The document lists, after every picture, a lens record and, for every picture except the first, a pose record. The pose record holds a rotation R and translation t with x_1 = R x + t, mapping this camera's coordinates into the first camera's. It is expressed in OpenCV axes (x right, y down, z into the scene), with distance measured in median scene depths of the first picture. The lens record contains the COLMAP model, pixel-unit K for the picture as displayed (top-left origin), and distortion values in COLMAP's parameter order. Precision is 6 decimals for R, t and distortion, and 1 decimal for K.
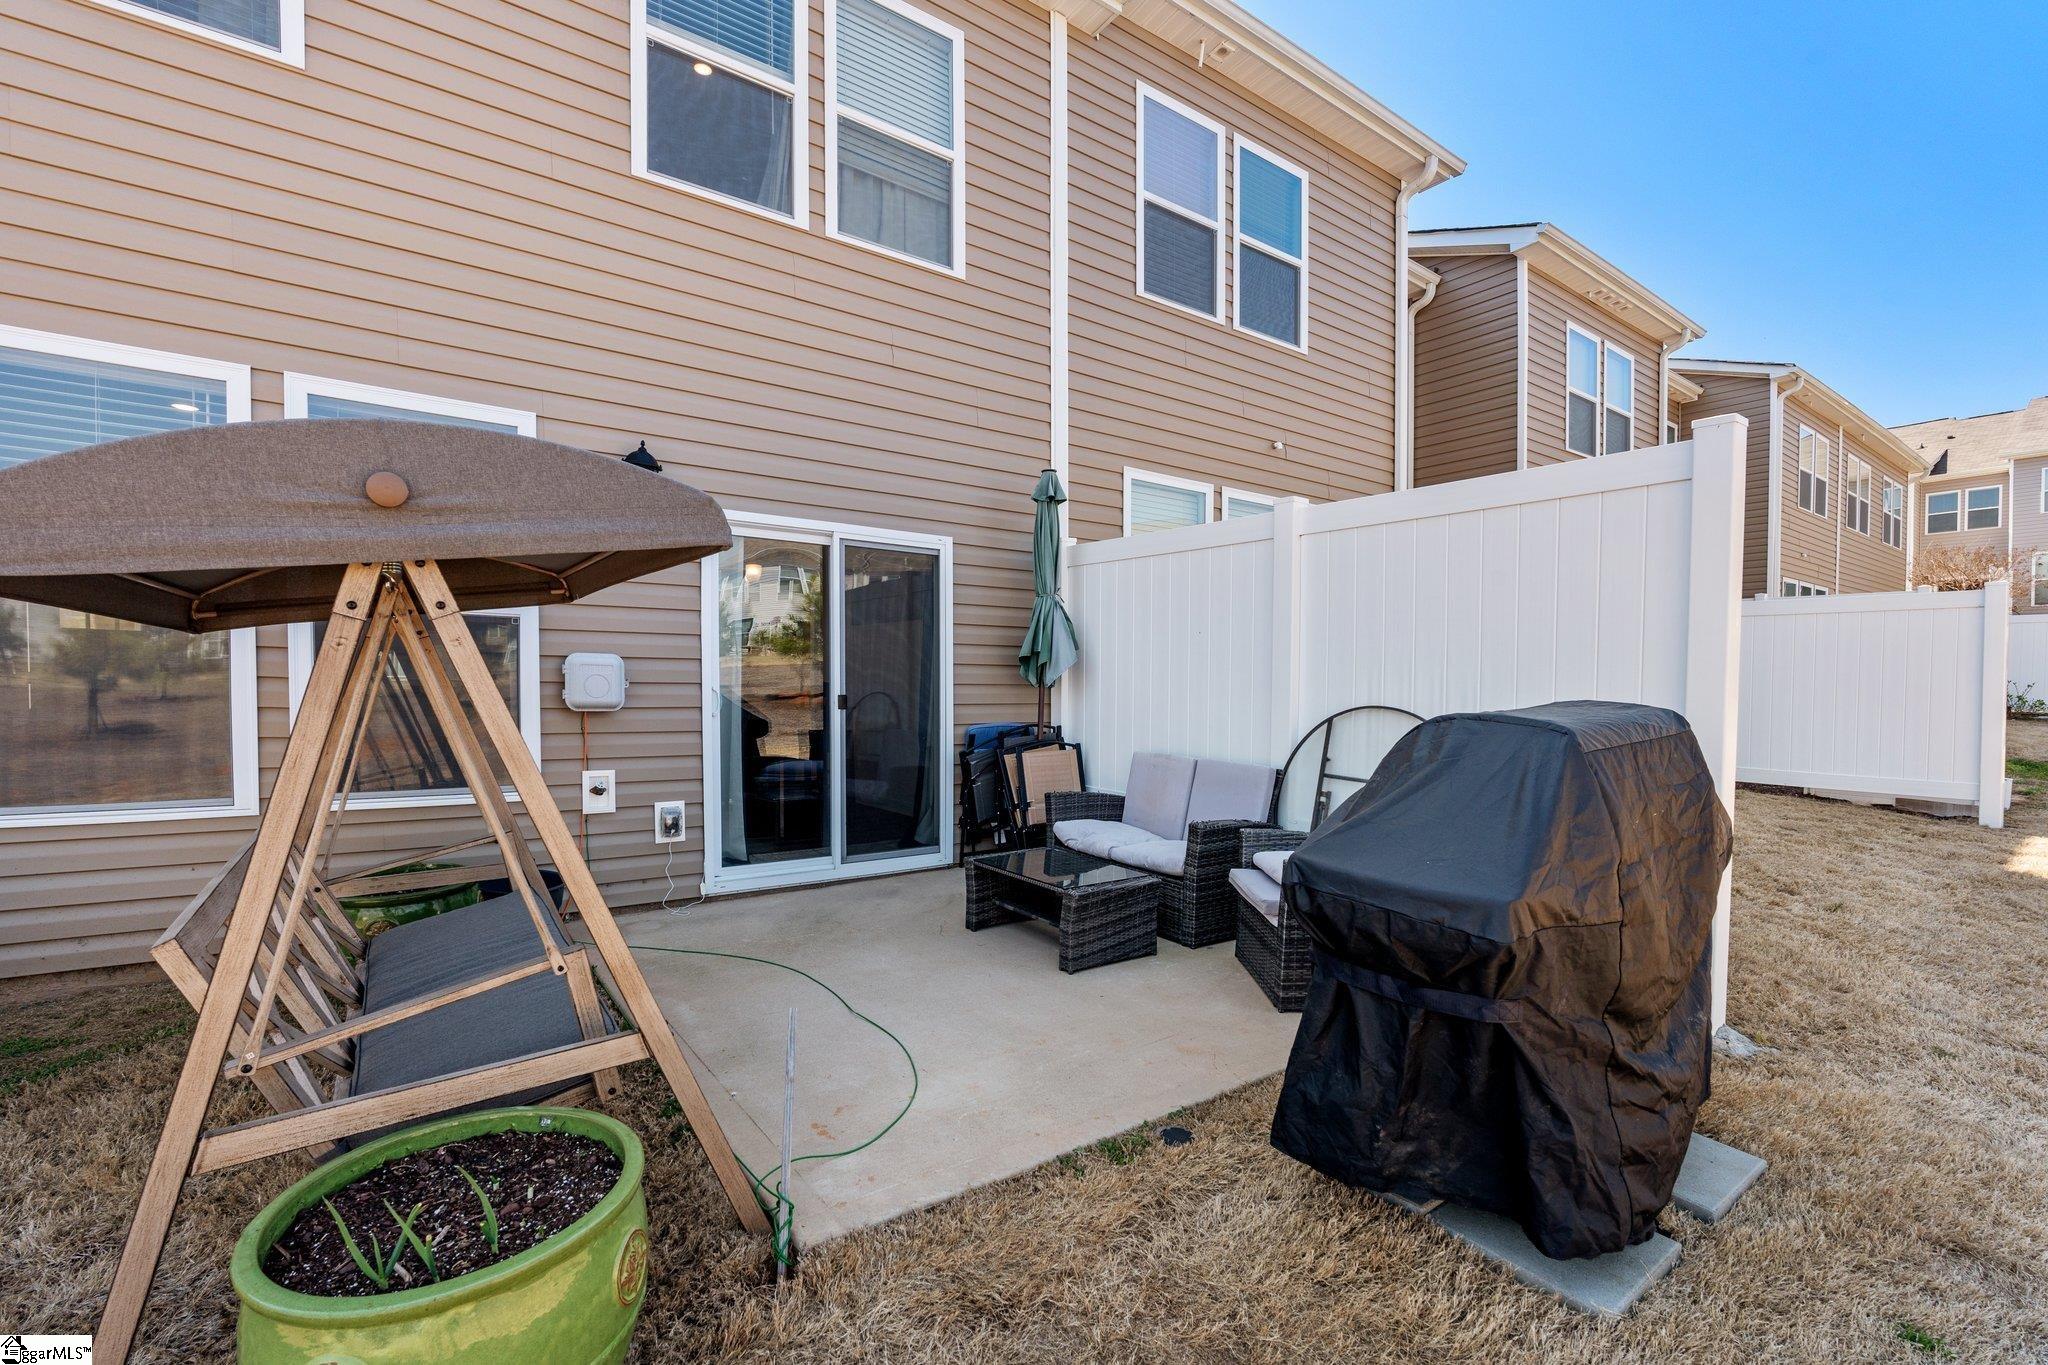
lens RADIAL K [[910.2, 0, 1033.3], [0, 910.2, 730.2], [0, 0, 1]] dist [-0.011560, 0.003156]
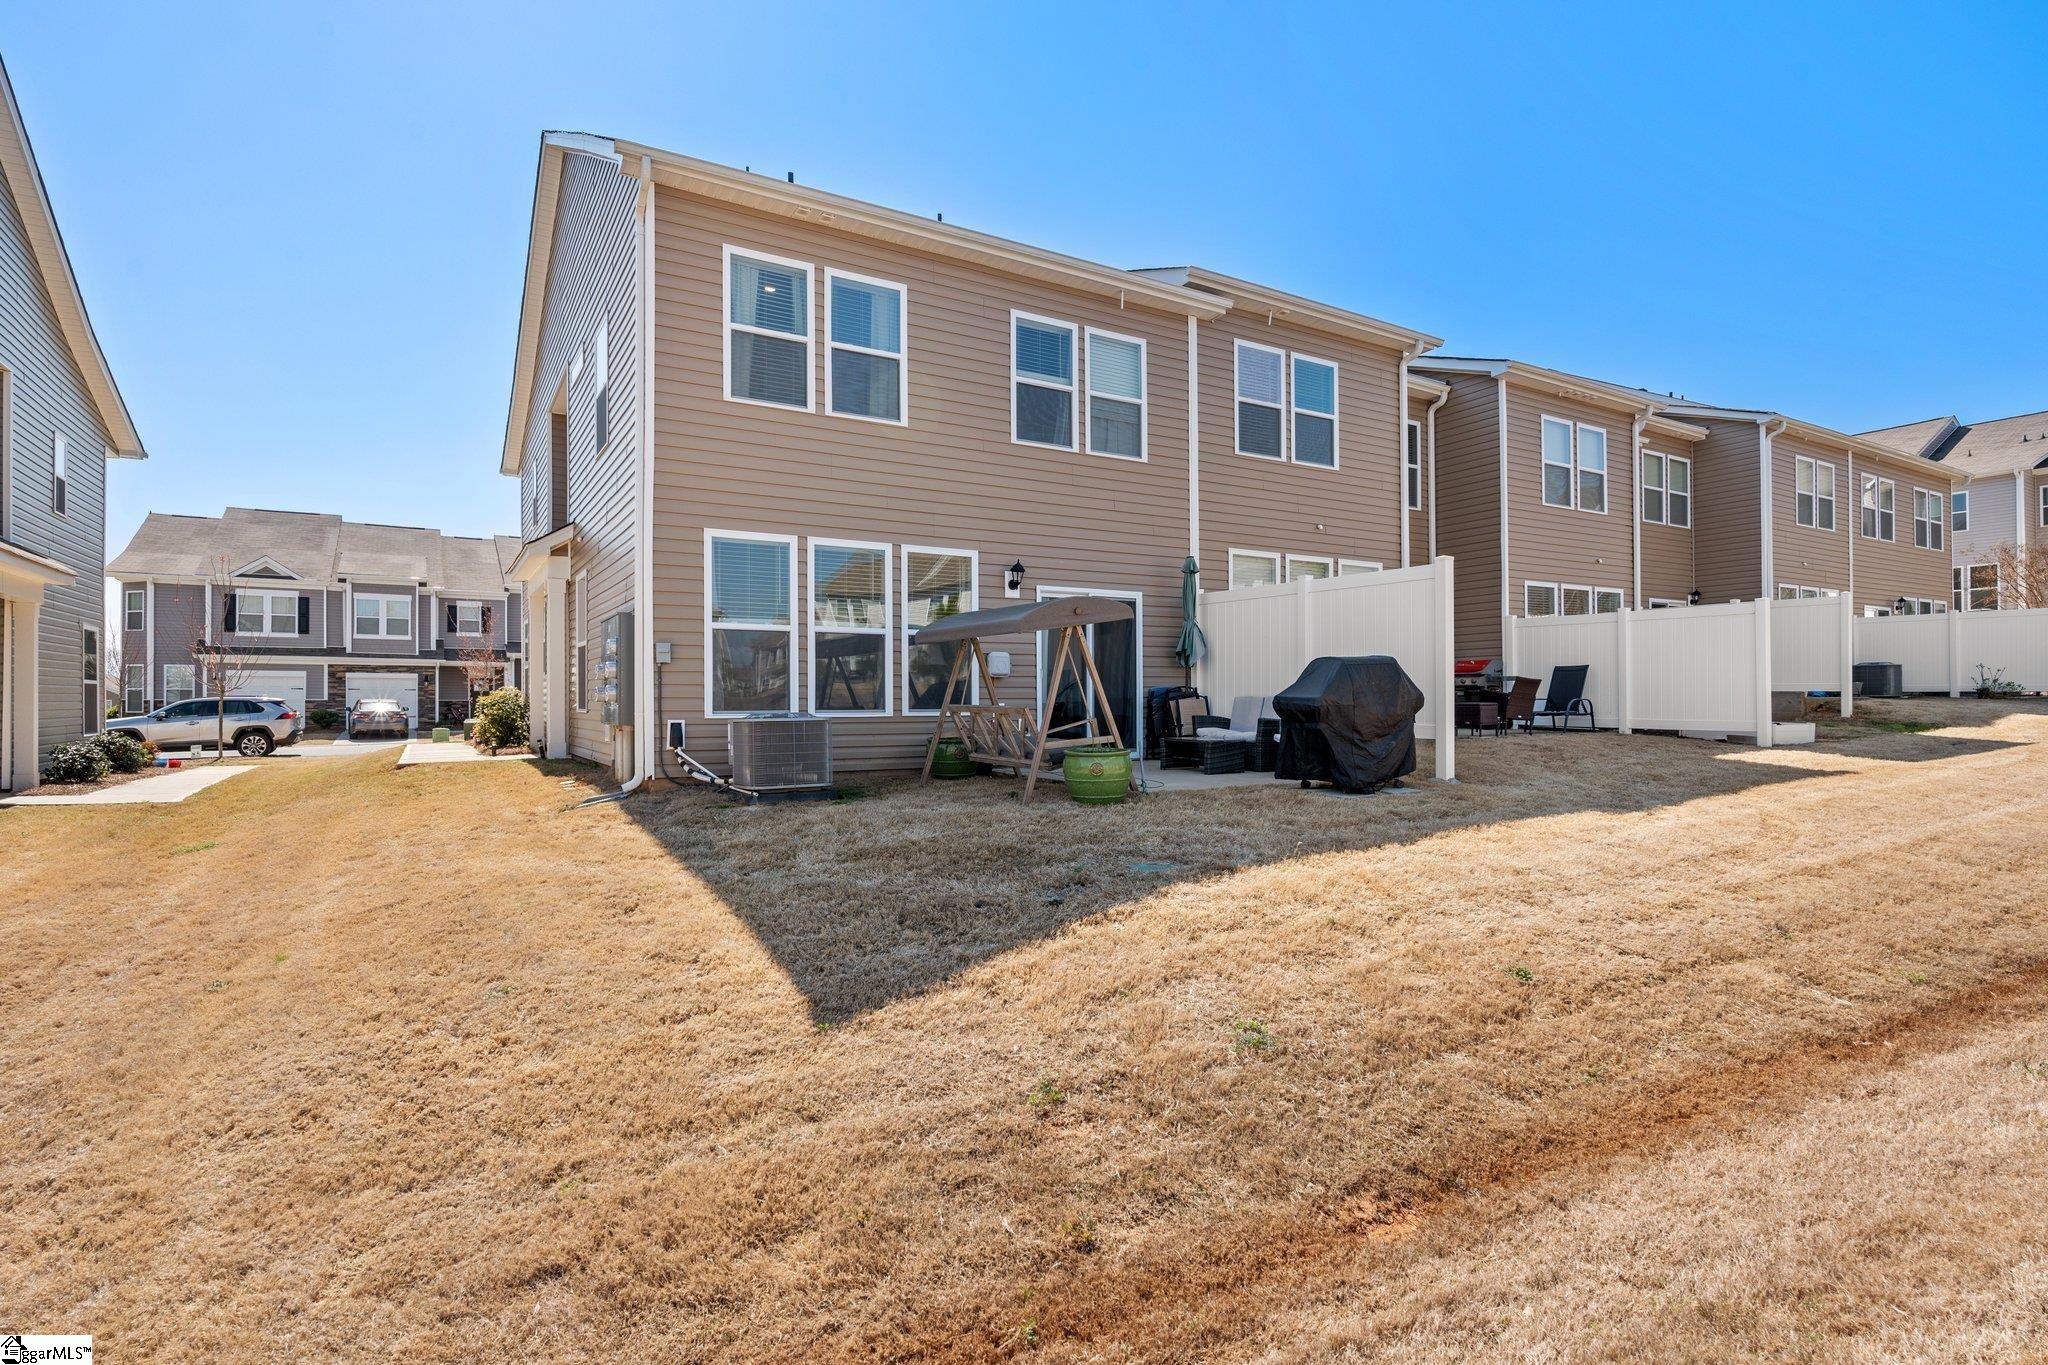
lens RADIAL K [[1019.4, 0, 1045.7], [0, 1019.4, 767.9], [0, 0, 1]] dist [-0.002115, 0.002082]
pose [[0.996704, -0.009338, -0.080586, -0.118186], [0.010472, 0.999852, 0.013662, 0.134606], [0.080446, -0.014461, 0.996654, -1.202988]]
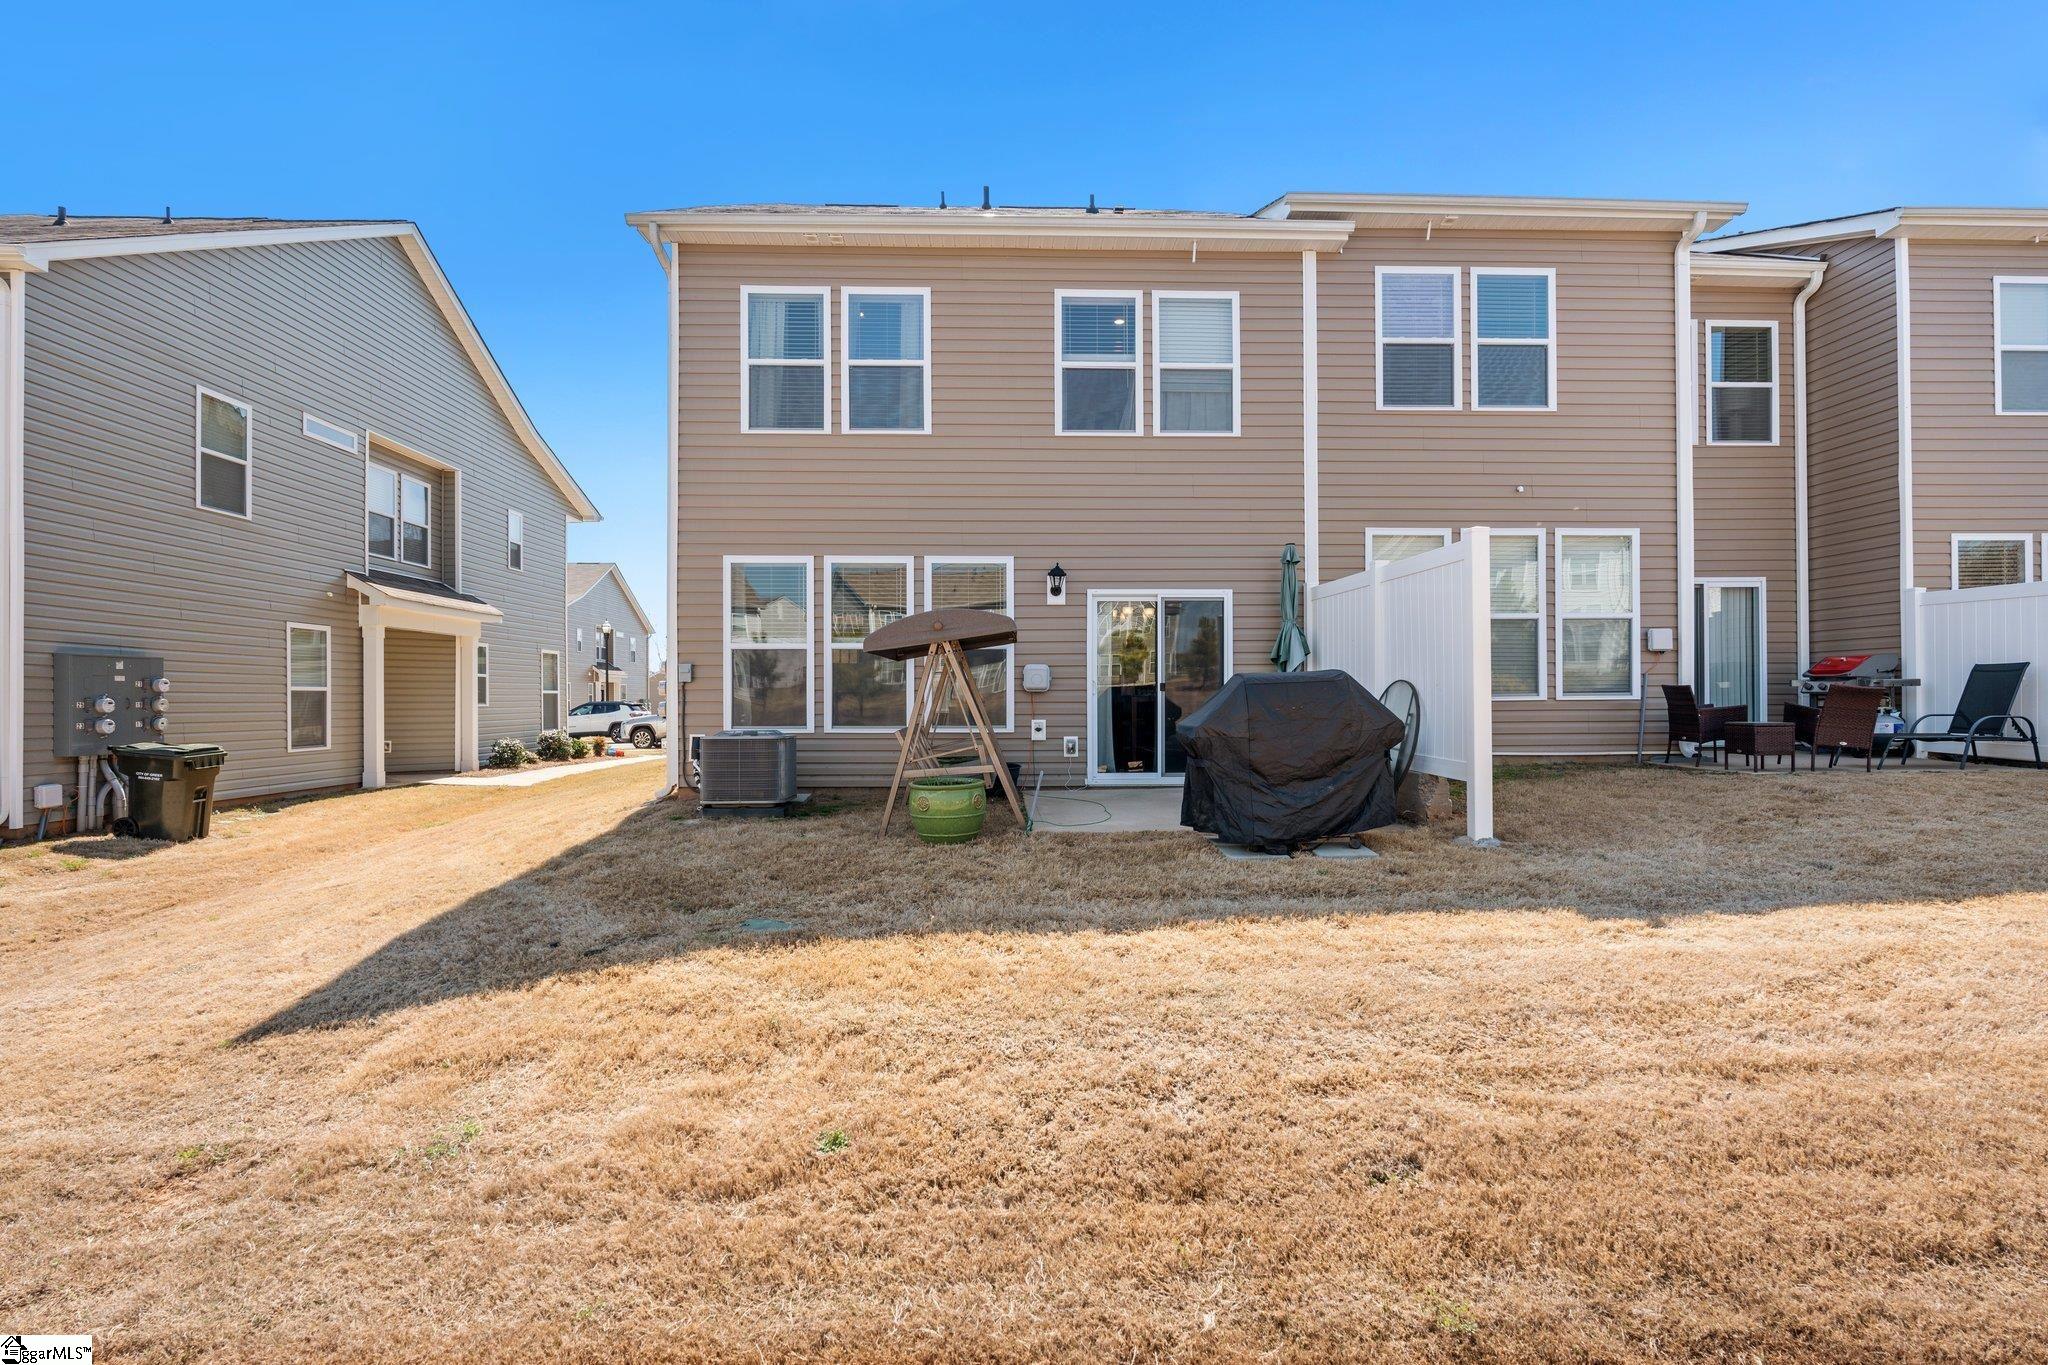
lens RADIAL K [[1019.4, 0, 1041.2], [0, 1019.4, 758.7], [0, 0, 1]] dist [-0.002115, 0.002082]
pose [[0.831108, 0.020733, -0.555725, 0.654188], [-0.015576, 0.999781, 0.014005, 0.079742], [0.555893, -0.002984, 0.831248, -0.752014]]
